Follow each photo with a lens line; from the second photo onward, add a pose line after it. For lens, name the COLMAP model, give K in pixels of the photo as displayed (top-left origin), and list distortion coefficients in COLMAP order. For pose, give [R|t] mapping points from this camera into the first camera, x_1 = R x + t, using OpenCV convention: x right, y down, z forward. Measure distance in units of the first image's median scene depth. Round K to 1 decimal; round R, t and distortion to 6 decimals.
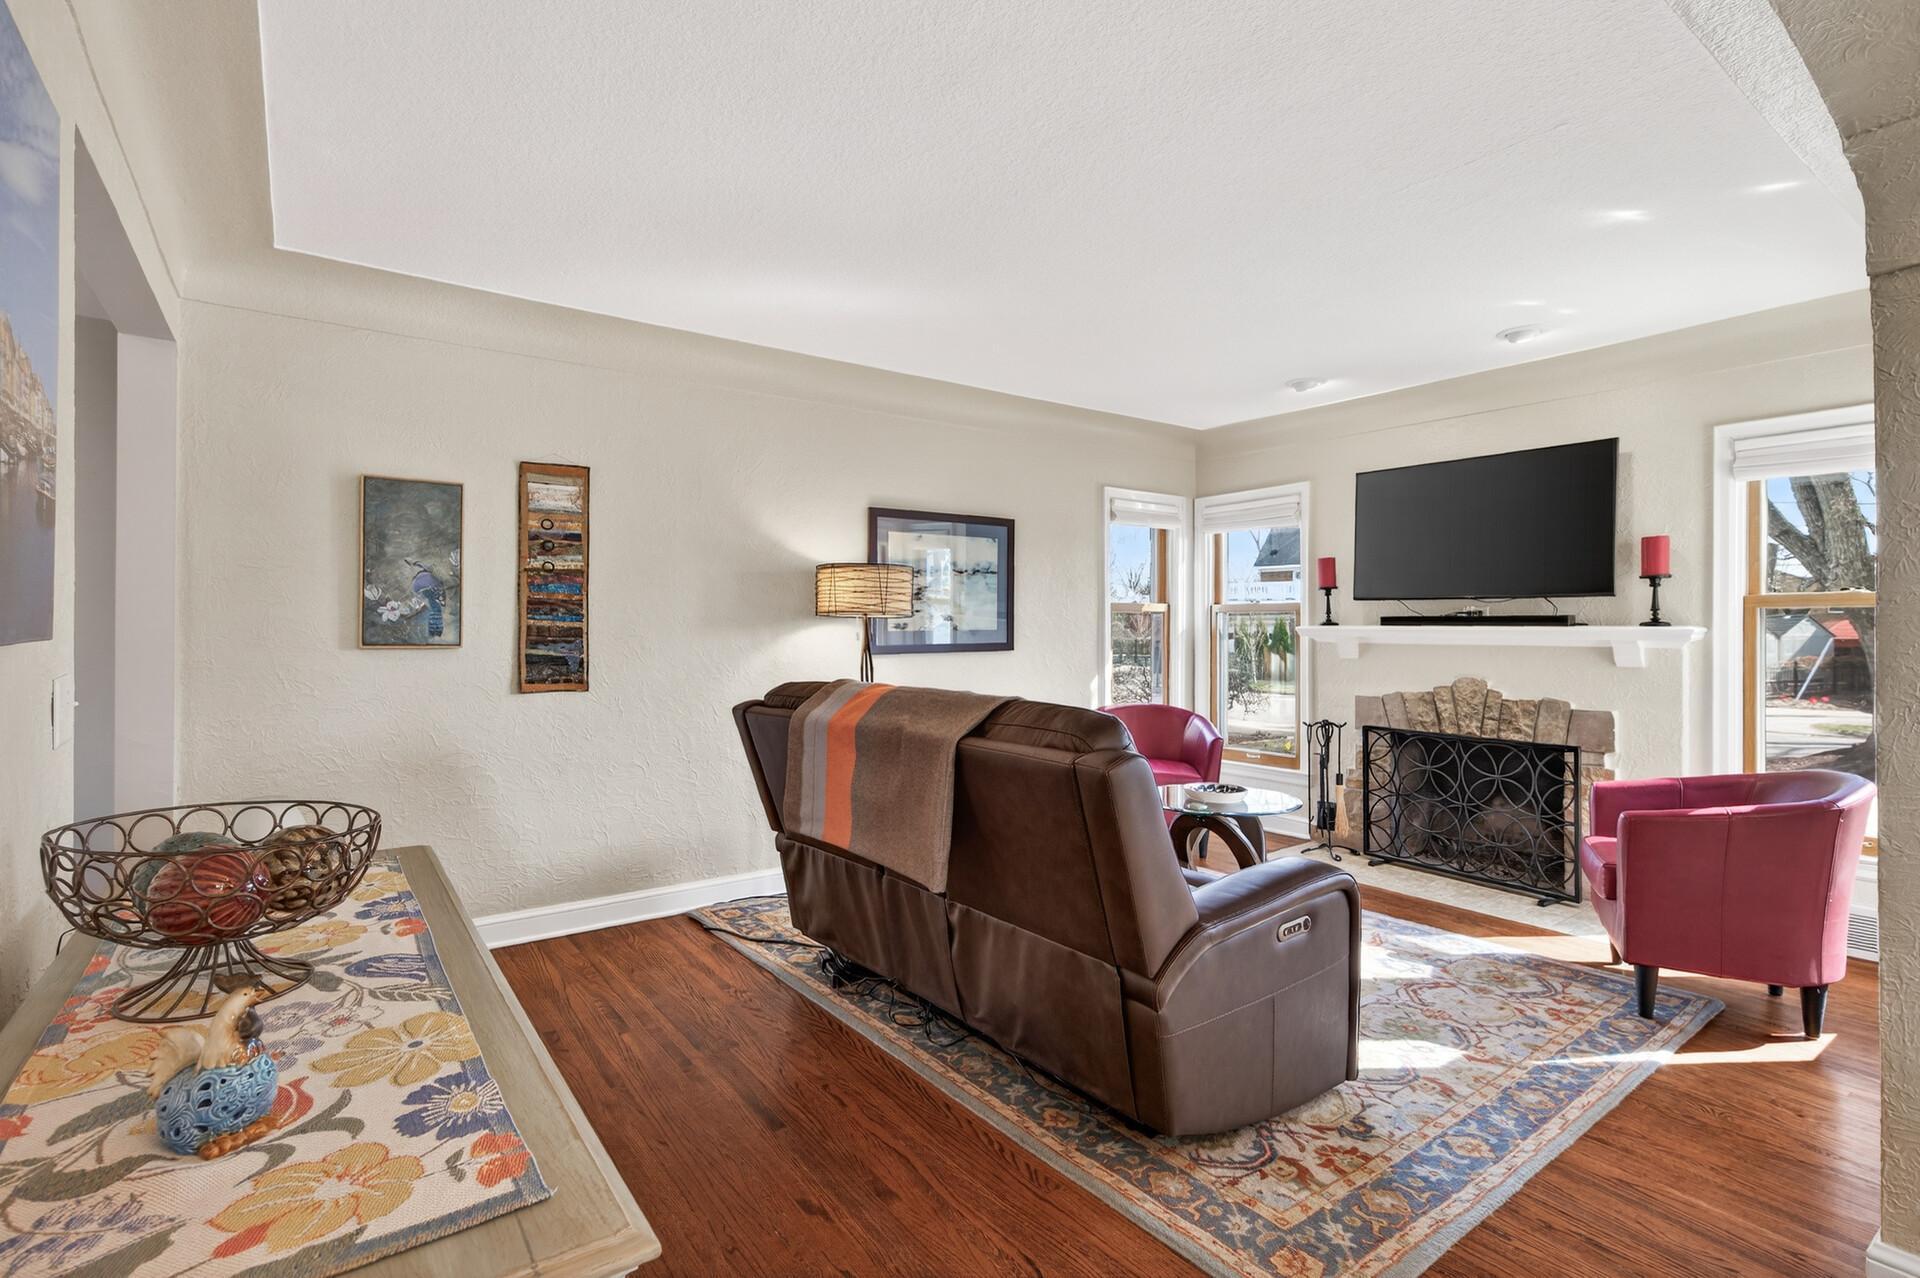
lens RADIAL K [[889.4, 0, 962.1], [0, 889.4, 630.4], [0, 0, 1]] dist [-0.000980, -0.000194]
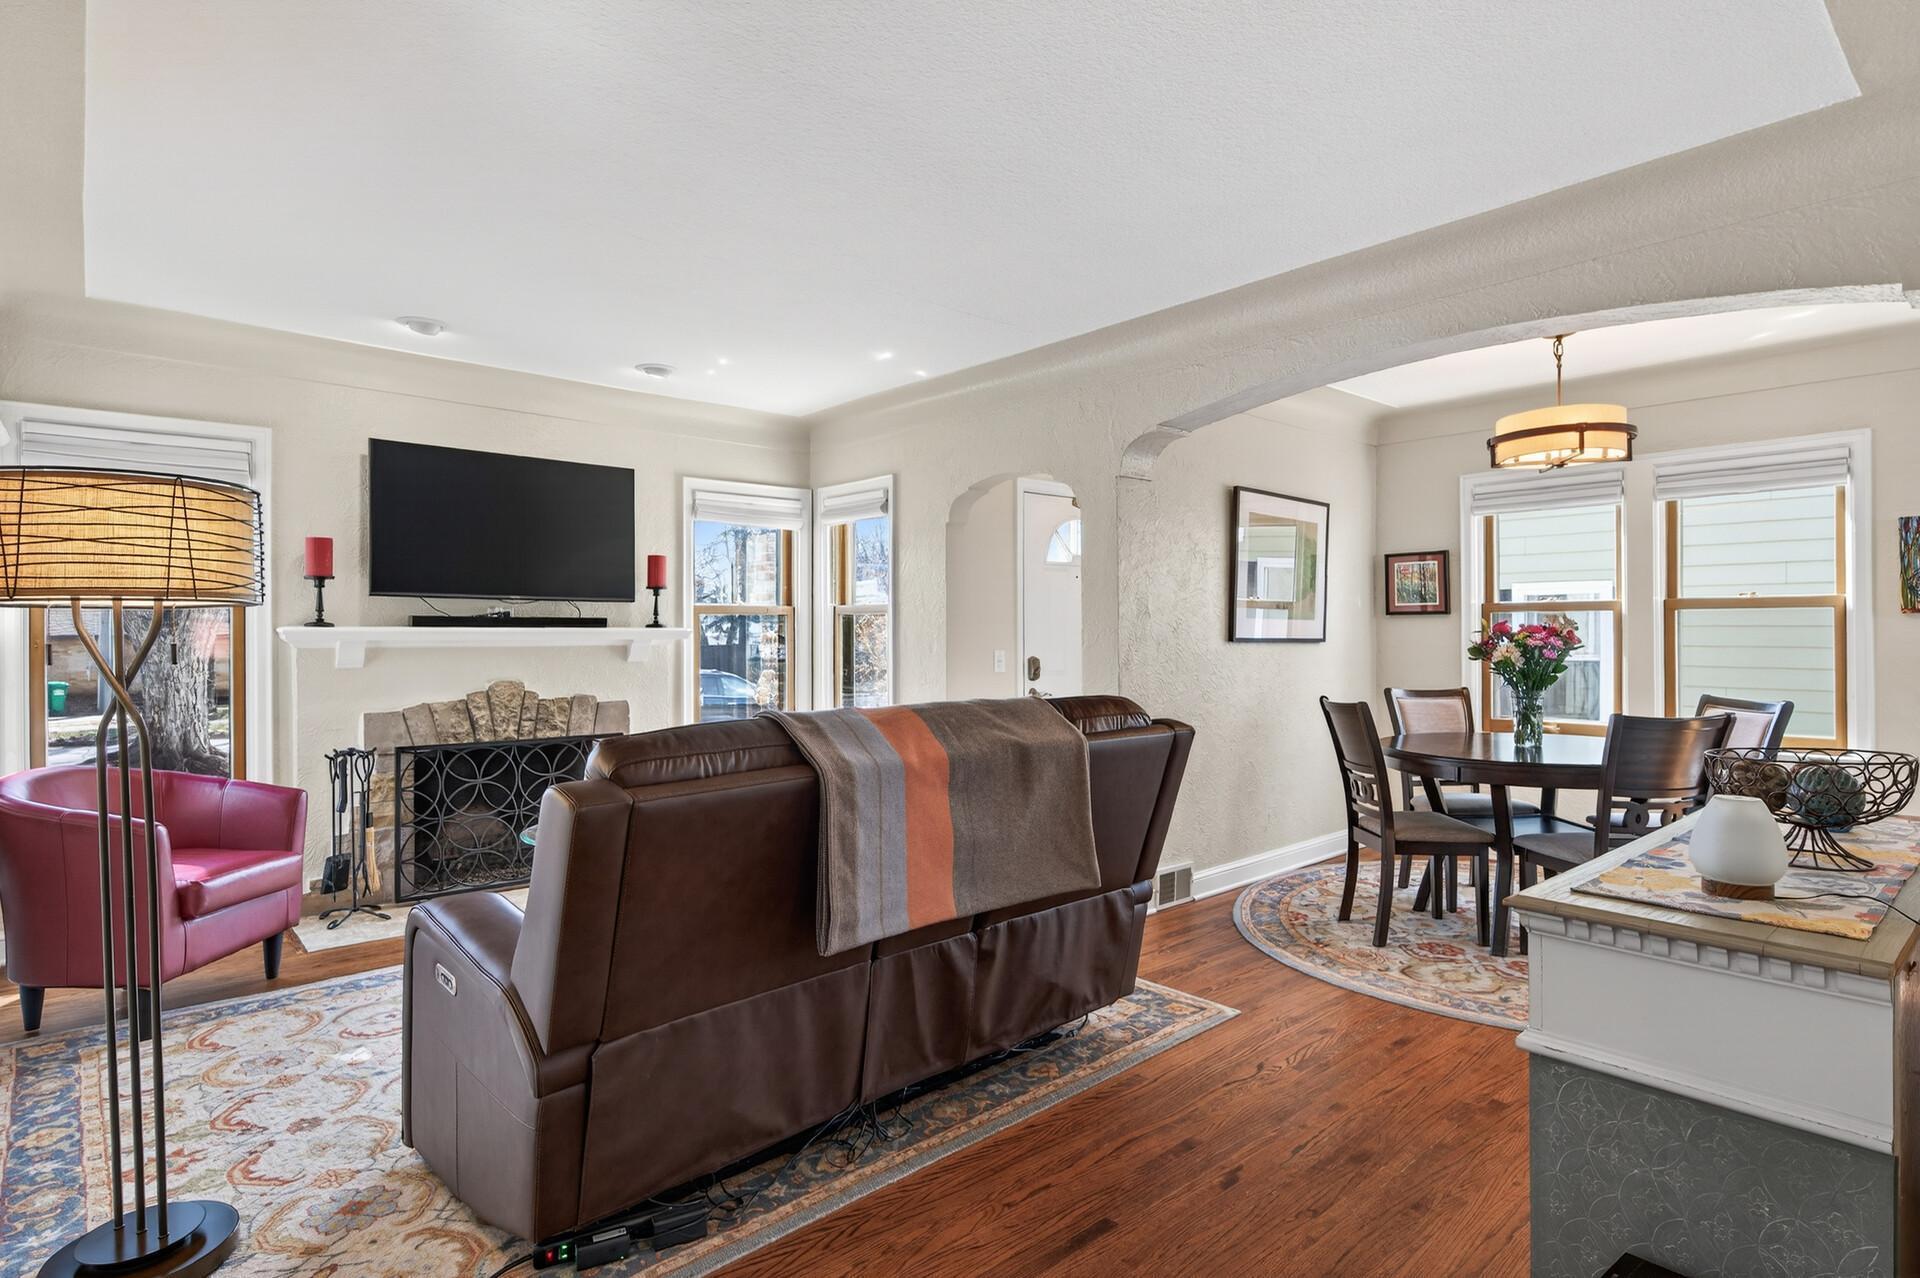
lens RADIAL K [[998.5, 0, 962.2], [0, 998.5, 627.4], [0, 0, 1]] dist [-0.001559, -0.000384]
pose [[-0.090557, 0.000262, 0.995891, -0.586321], [0.003276, 0.999995, 0.000035, -0.003466], [-0.995886, 0.003266, -0.090558, 0.630423]]
